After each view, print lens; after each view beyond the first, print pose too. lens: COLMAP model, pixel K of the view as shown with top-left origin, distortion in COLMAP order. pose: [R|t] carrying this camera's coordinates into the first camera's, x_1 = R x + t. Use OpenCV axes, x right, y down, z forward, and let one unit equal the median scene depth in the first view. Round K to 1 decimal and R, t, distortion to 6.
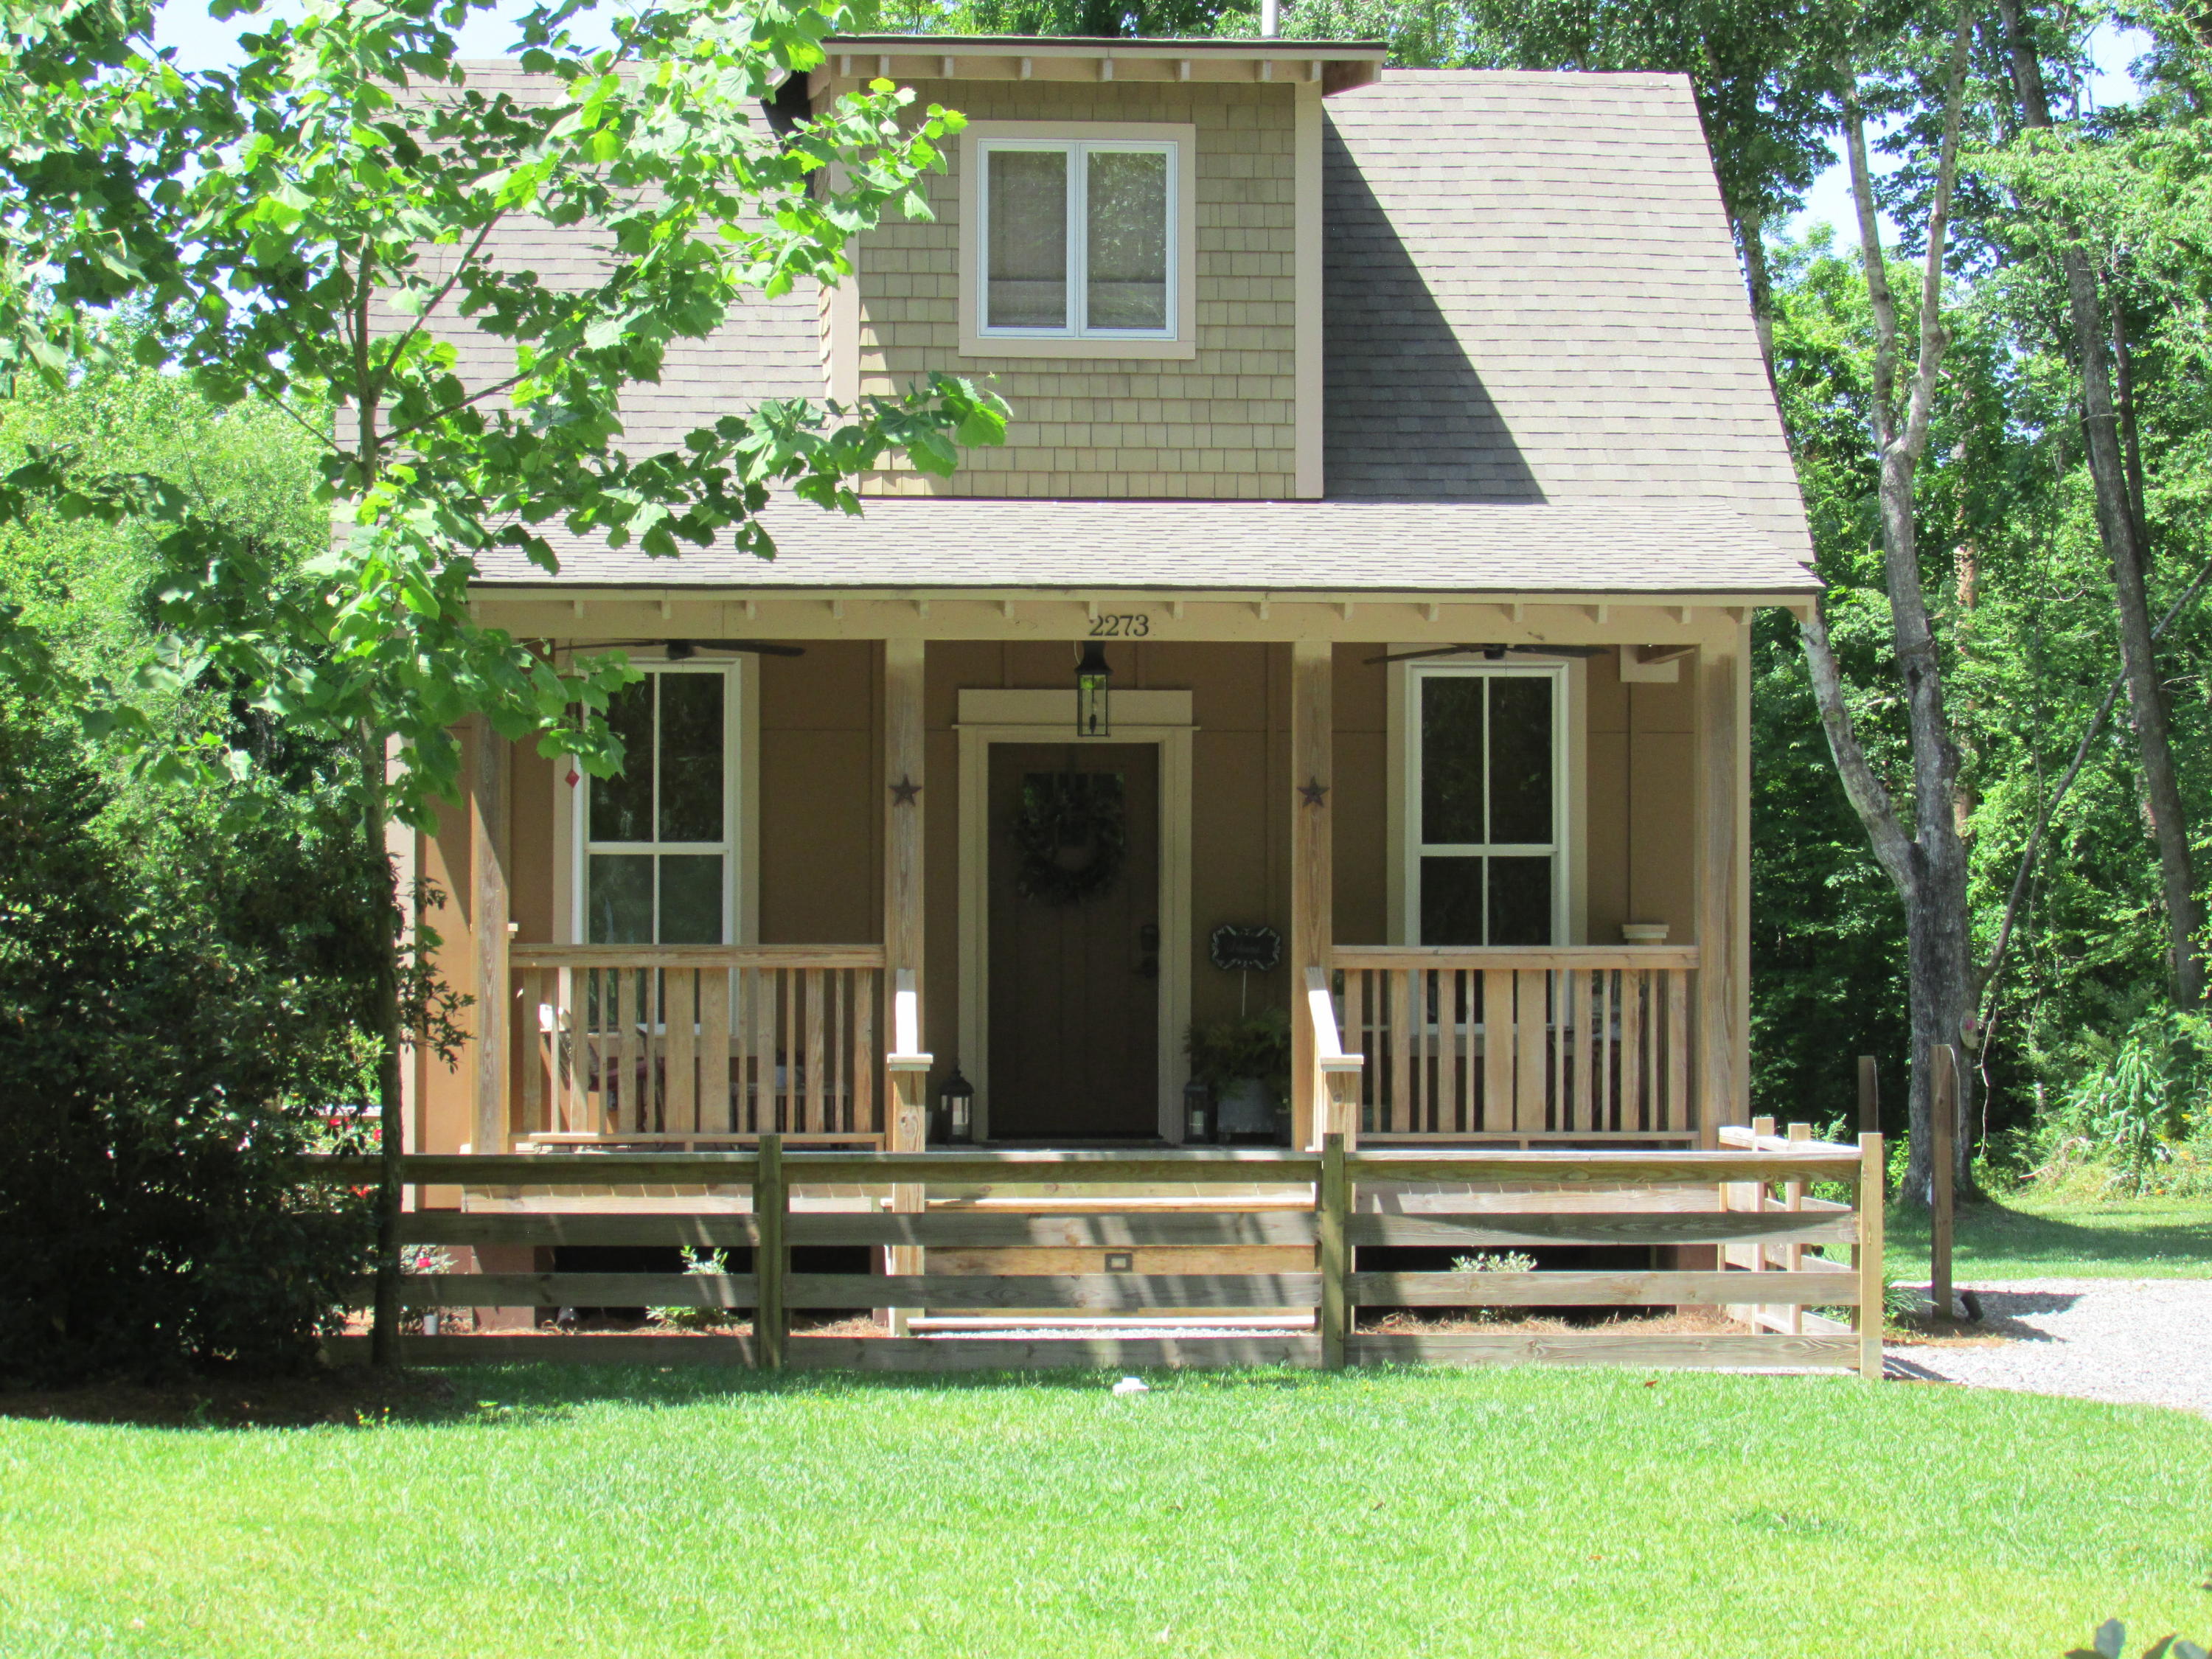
lens RADIAL K [[6247.8, 0, 1279.7], [0, 6247.8, 827.5], [0, 0, 1]] dist [-0.078014, -0.625258]
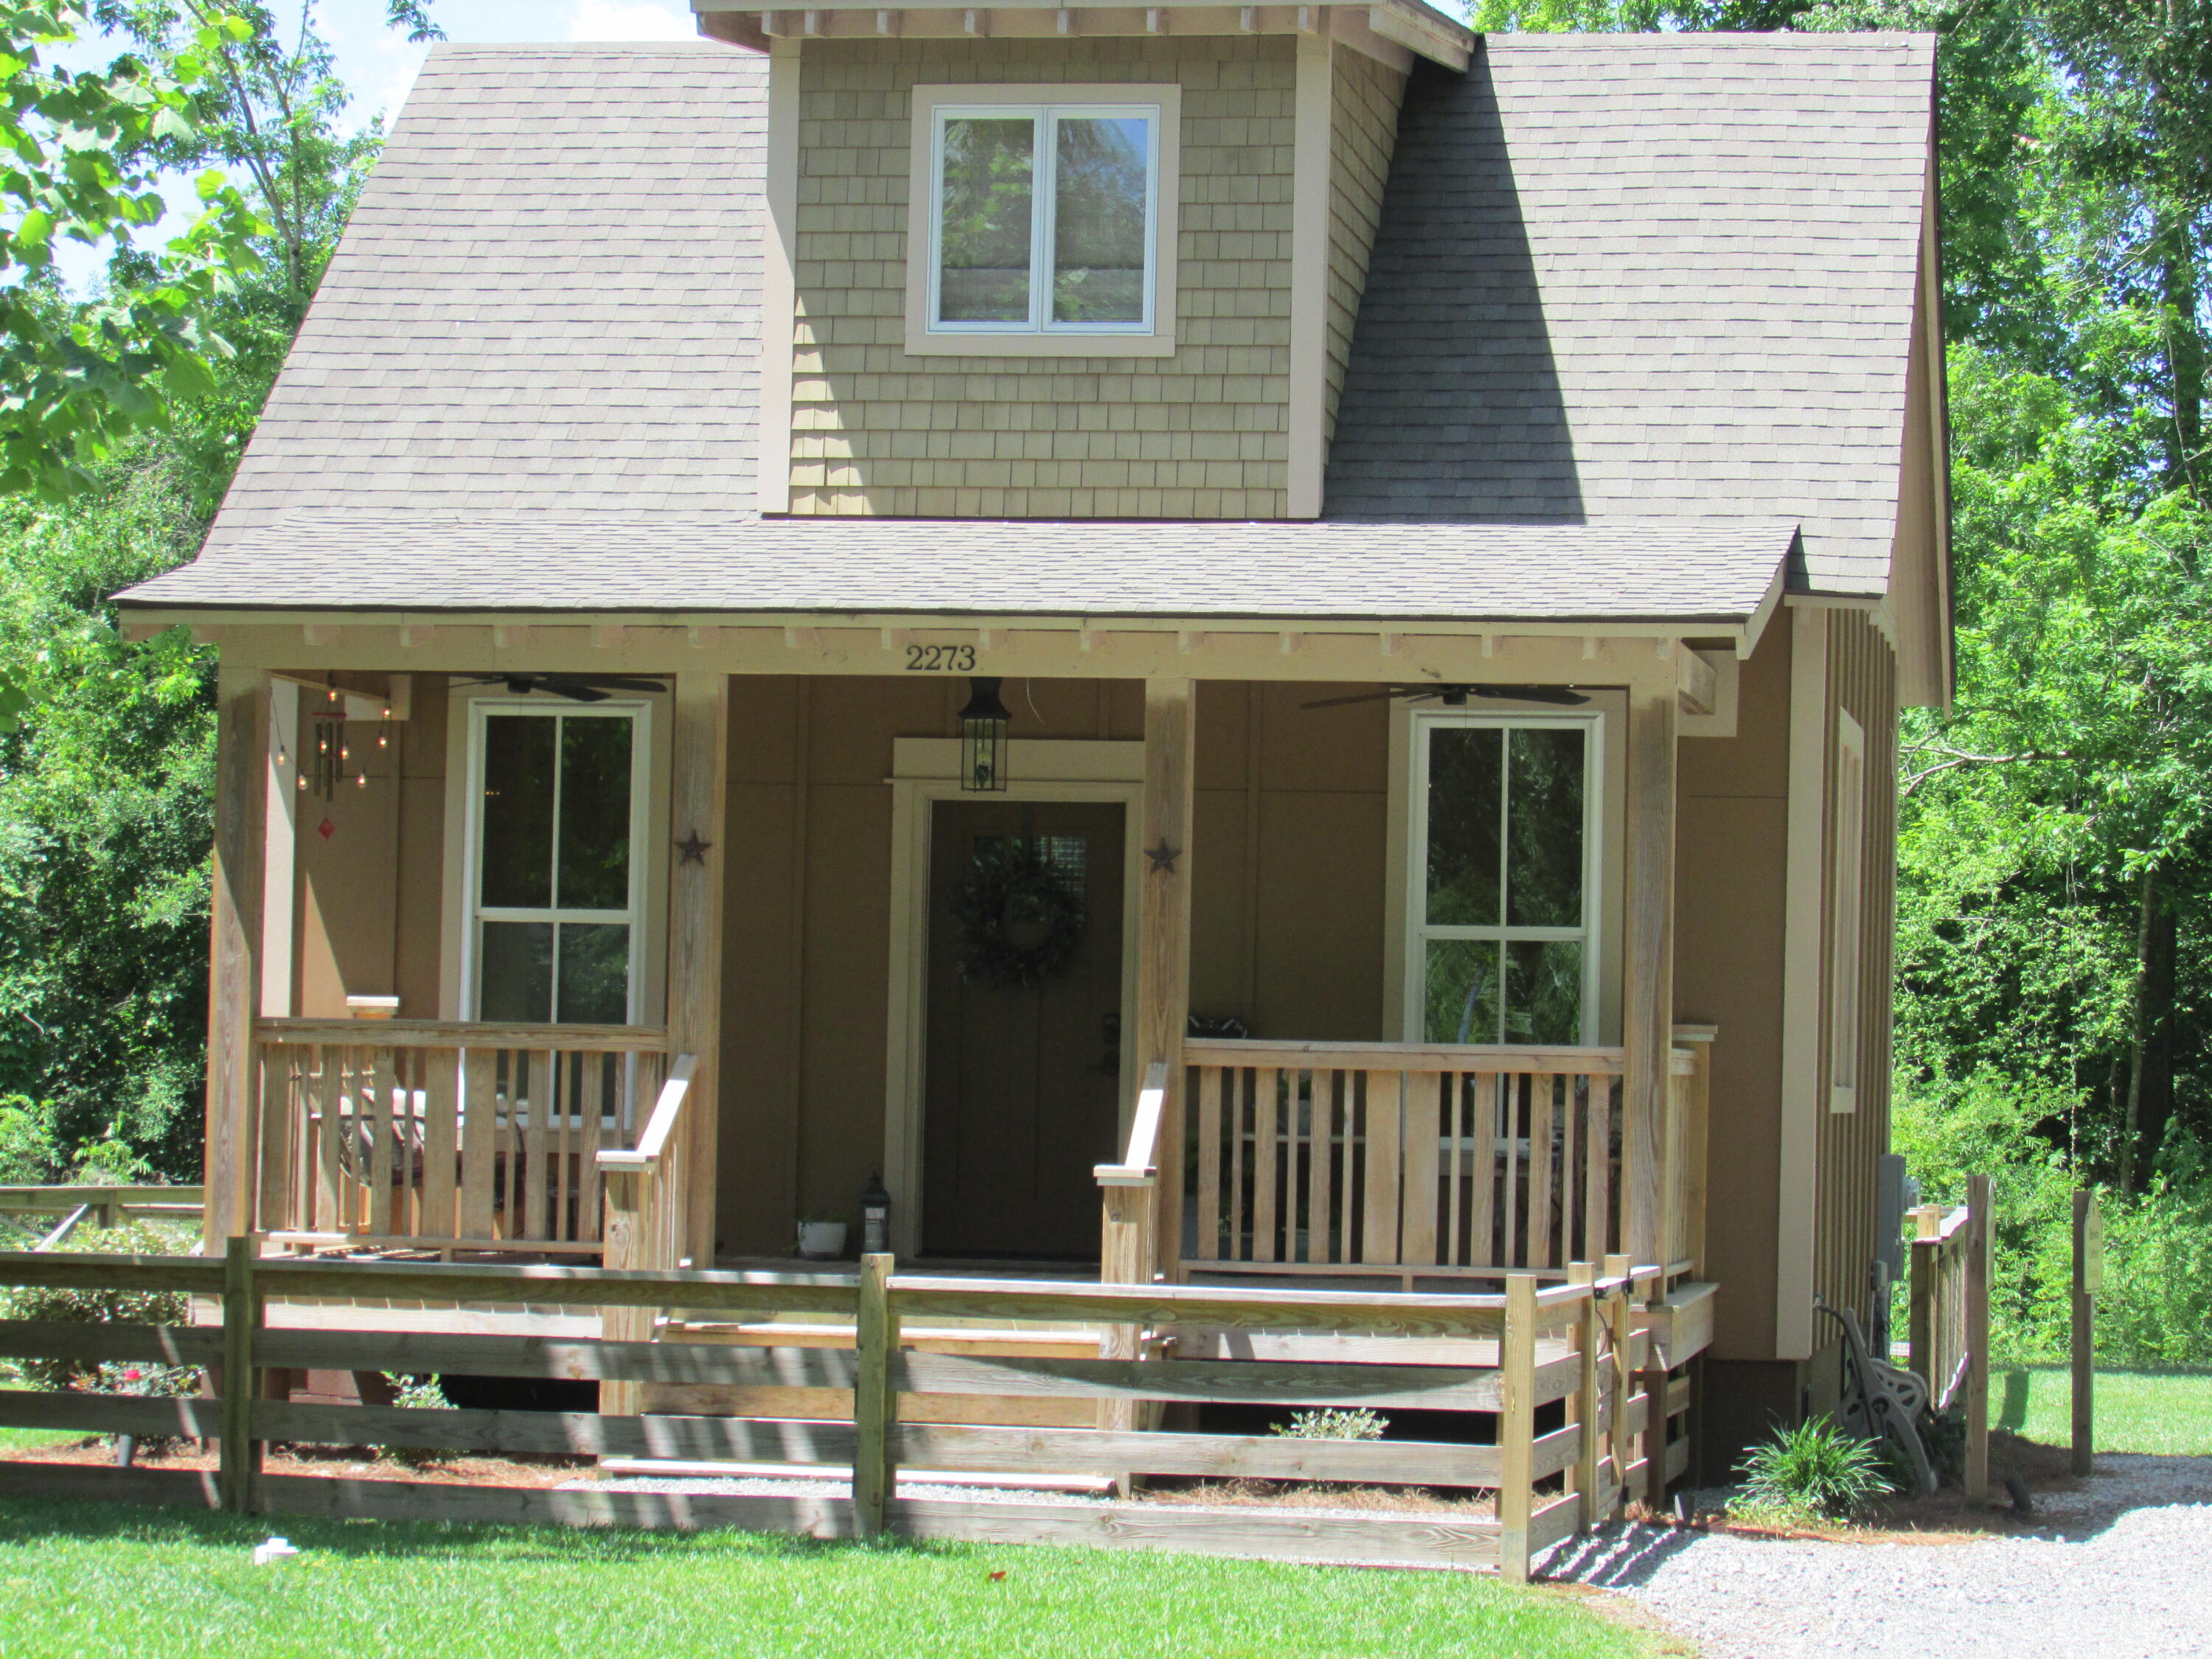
lens RADIAL K [[6247.8, 0, 1279.7], [0, 6247.8, 827.5], [0, 0, 1]] dist [-0.078014, -0.625258]
pose [[0.964420, 0.010794, -0.264155, 0.228783], [-0.016200, 0.999701, -0.018293, 0.005350], [0.263879, 0.021921, 0.964307, 0.176106]]
